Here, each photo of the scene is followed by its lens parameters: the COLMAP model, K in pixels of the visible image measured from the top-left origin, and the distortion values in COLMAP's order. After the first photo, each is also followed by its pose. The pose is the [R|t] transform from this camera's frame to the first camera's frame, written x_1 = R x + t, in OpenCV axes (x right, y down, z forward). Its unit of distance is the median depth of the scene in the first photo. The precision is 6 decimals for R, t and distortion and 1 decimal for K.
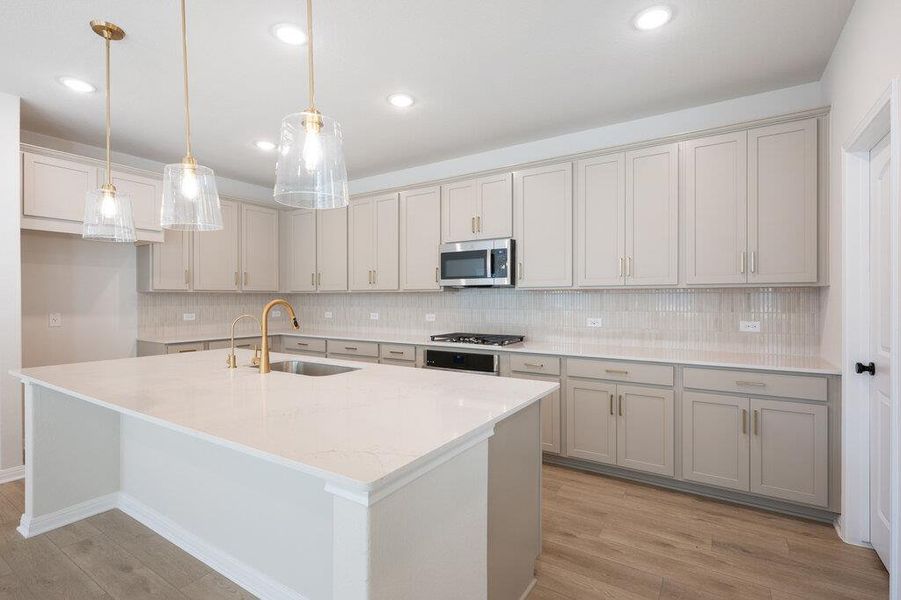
lens RADIAL K [[417.5, 0, 450.5], [0, 417.5, 300.0], [0, 0, 1]] dist [-0.000667, -0.000043]
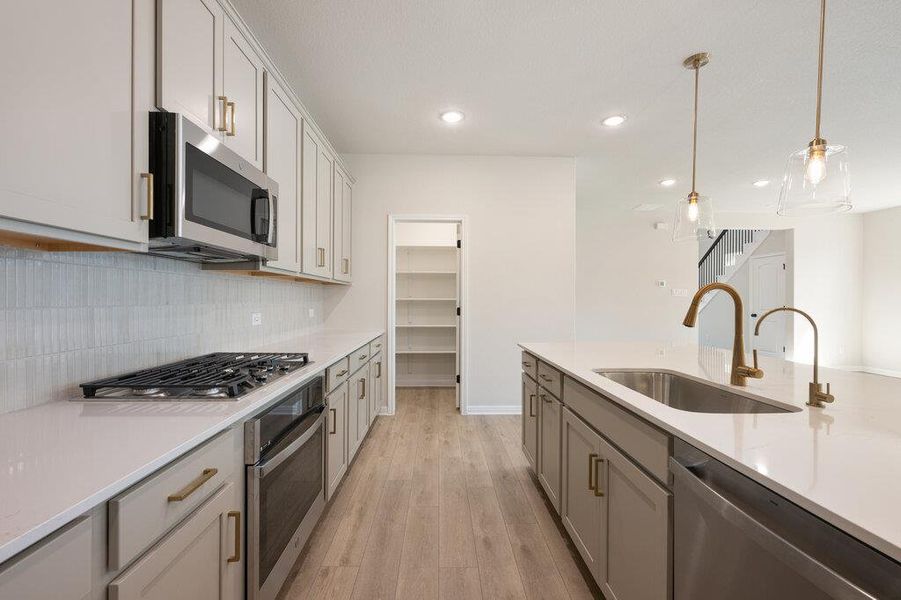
lens RADIAL K [[385.7, 0, 450.5], [0, 385.7, 300.0], [0, 0, 1]] dist [-0.000163, -0.000026]
pose [[-0.562585, -0.000472, 0.826739, -0.414289], [0.000227, 1.000000, 0.000725, 0.017968], [-0.826740, 0.000596, -0.562585, 1.033578]]
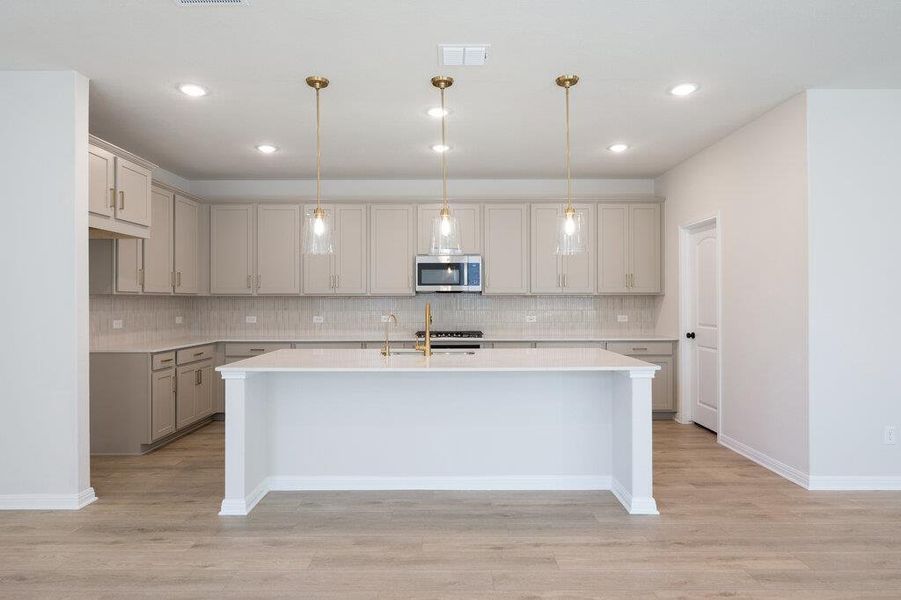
lens RADIAL K [[502.4, 0, 450.5], [0, 502.4, 300.0], [0, 0, 1]] dist [-0.001170, -0.000245]
pose [[0.845504, 0.001366, 0.533967, -0.718108], [0.003071, 0.999968, -0.007420, 0.002099], [-0.533960, 0.007913, 0.845473, -0.250371]]
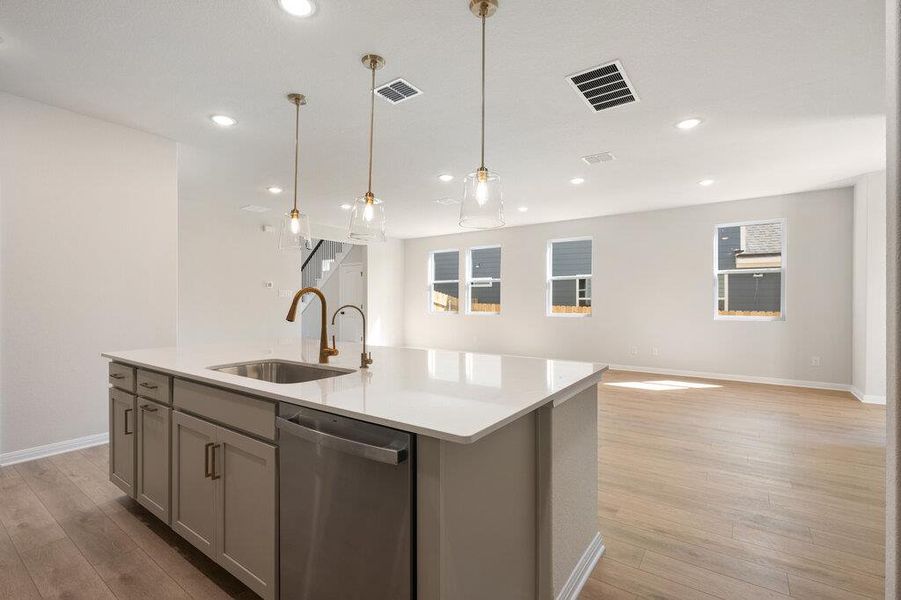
lens RADIAL K [[406.1, 0, 450.5], [0, 406.1, 300.0], [0, 0, 1]] dist [-0.002114, 0.000088]
pose [[-0.998605, 0.002367, 0.052744, -0.458502], [0.002415, 0.999997, 0.000845, 0.017963], [-0.052741, 0.000971, -0.998608, 1.121218]]
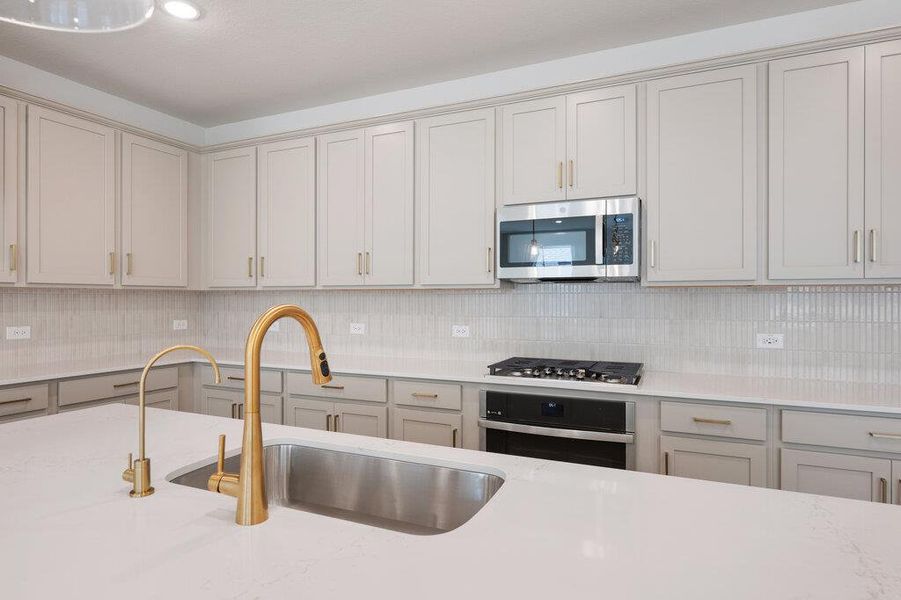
lens RADIAL K [[502.4, 0, 450.5], [0, 502.4, 300.0], [0, 0, 1]] dist [-0.001170, -0.000245]
pose [[0.989343, 0.001831, 0.145593, -0.198068], [-0.001632, 0.999998, -0.001489, -0.002735], [-0.145595, 0.001236, 0.989343, 0.327190]]
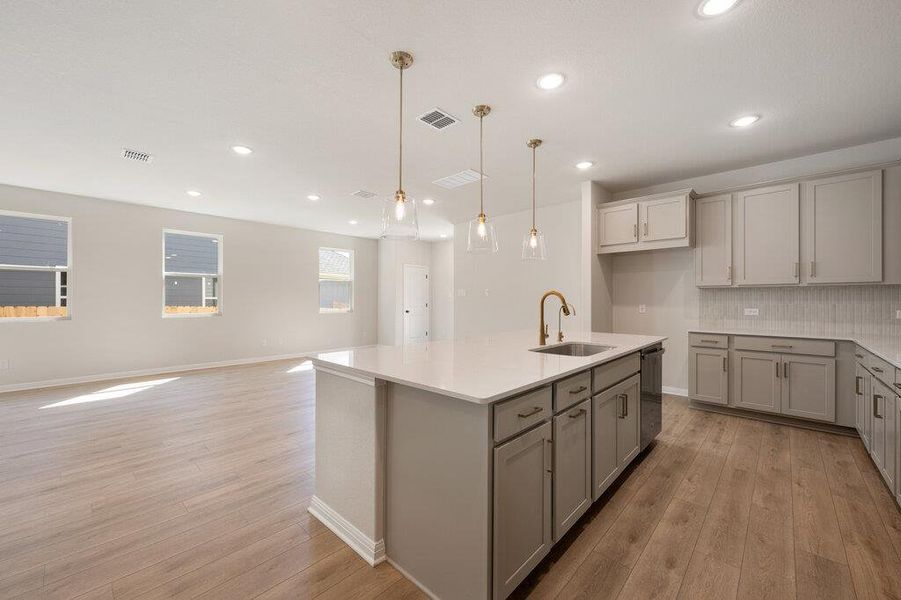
lens RADIAL K [[356.0, 0, 450.5], [0, 356.0, 300.0], [0, 0, 1]] dist [-0.000802, -0.000023]
pose [[-0.181292, 0.000690, -0.983429, 0.437408], [-0.004212, 0.999990, 0.001478, 0.016642], [0.983420, 0.004410, -0.181288, 0.531104]]
